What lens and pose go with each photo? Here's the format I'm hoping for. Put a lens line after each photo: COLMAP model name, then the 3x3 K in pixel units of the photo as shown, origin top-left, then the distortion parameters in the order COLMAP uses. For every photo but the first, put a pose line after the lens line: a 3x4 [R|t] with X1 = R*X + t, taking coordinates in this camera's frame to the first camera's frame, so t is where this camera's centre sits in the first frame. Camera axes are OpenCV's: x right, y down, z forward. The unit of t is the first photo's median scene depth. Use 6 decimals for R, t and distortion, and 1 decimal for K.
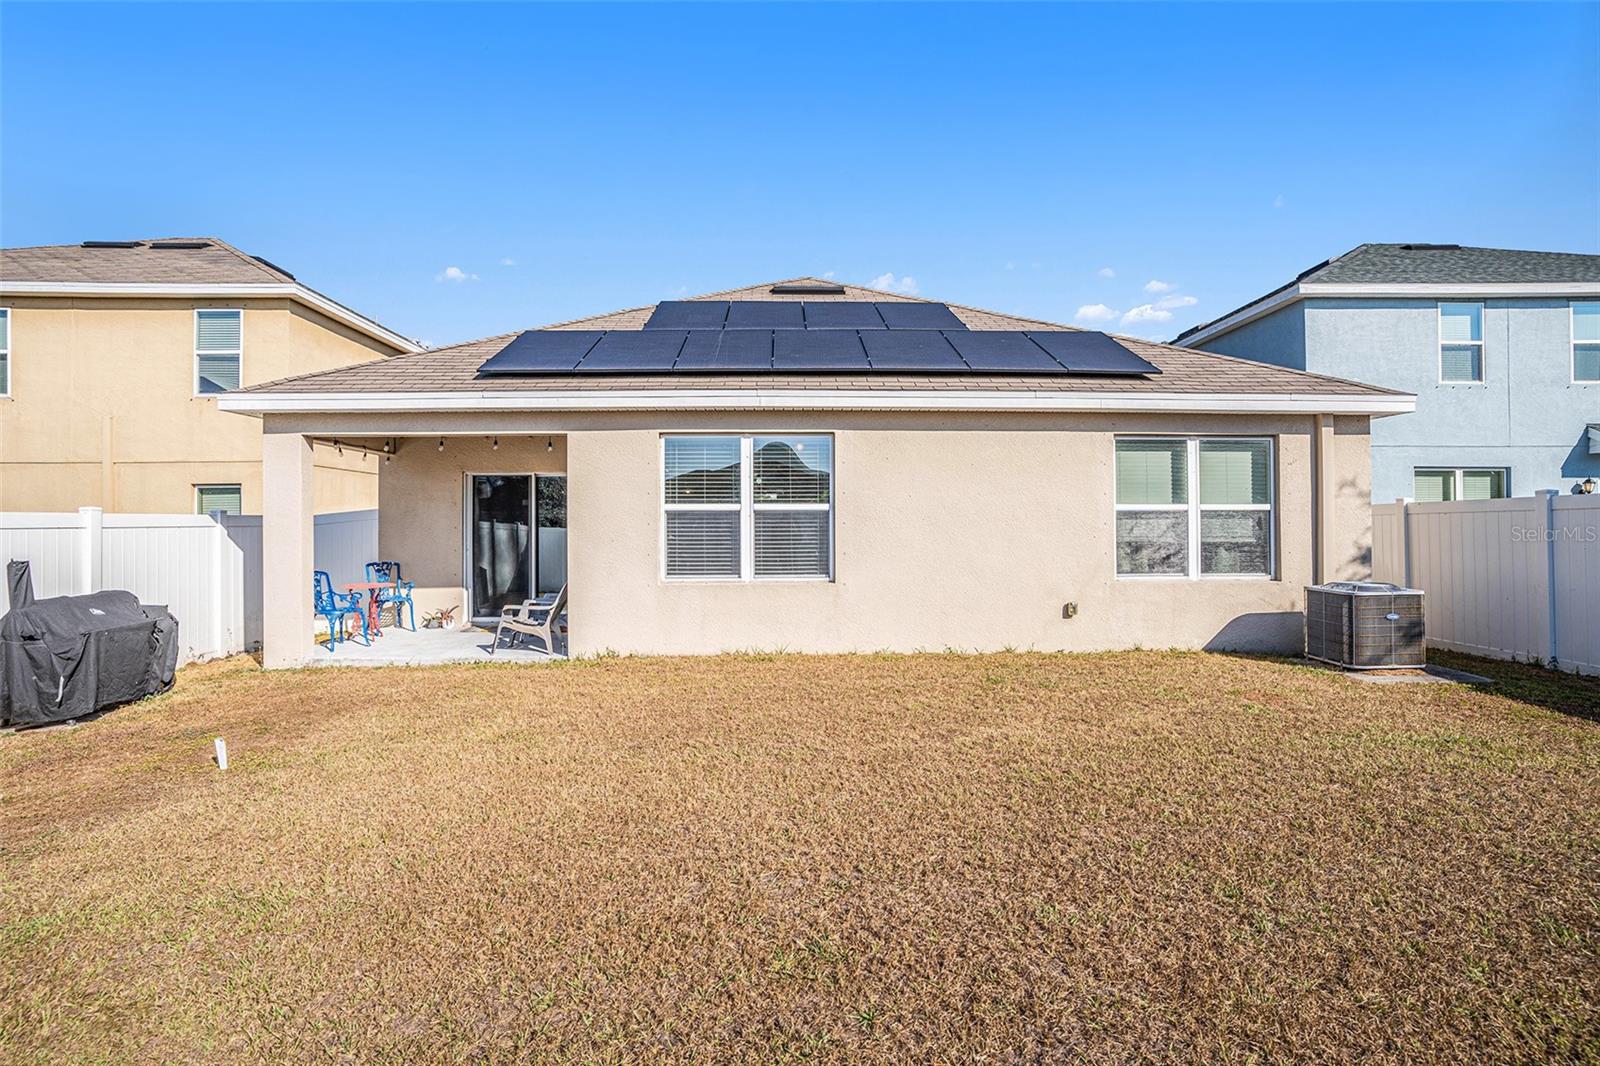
lens RADIAL K [[780.1, 0, 798.2], [0, 780.1, 526.4], [0, 0, 1]] dist [-0.019143, 0.006249]
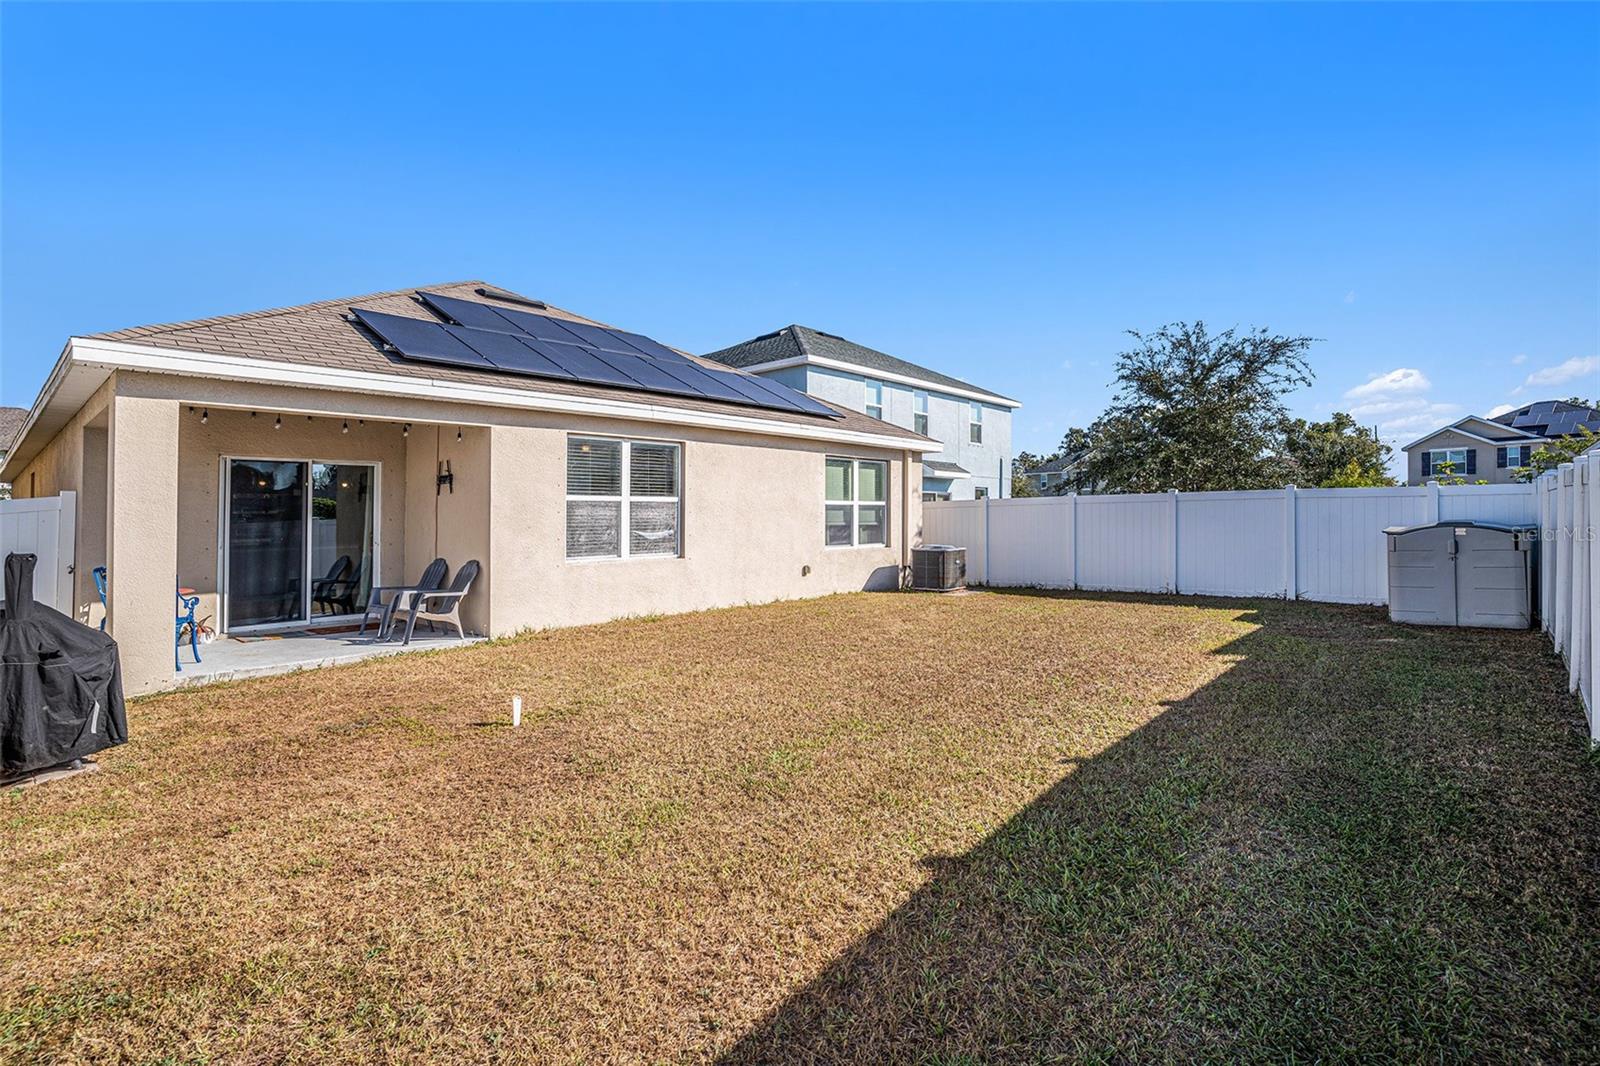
lens RADIAL K [[780.1, 0, 808.5], [0, 780.1, 524.8], [0, 0, 1]] dist [-0.019143, 0.006249]
pose [[0.691267, -0.009420, 0.722538, -0.735126], [0.015363, 0.999881, -0.001663, 0.022149], [-0.722436, 0.012250, 0.691329, -0.042370]]
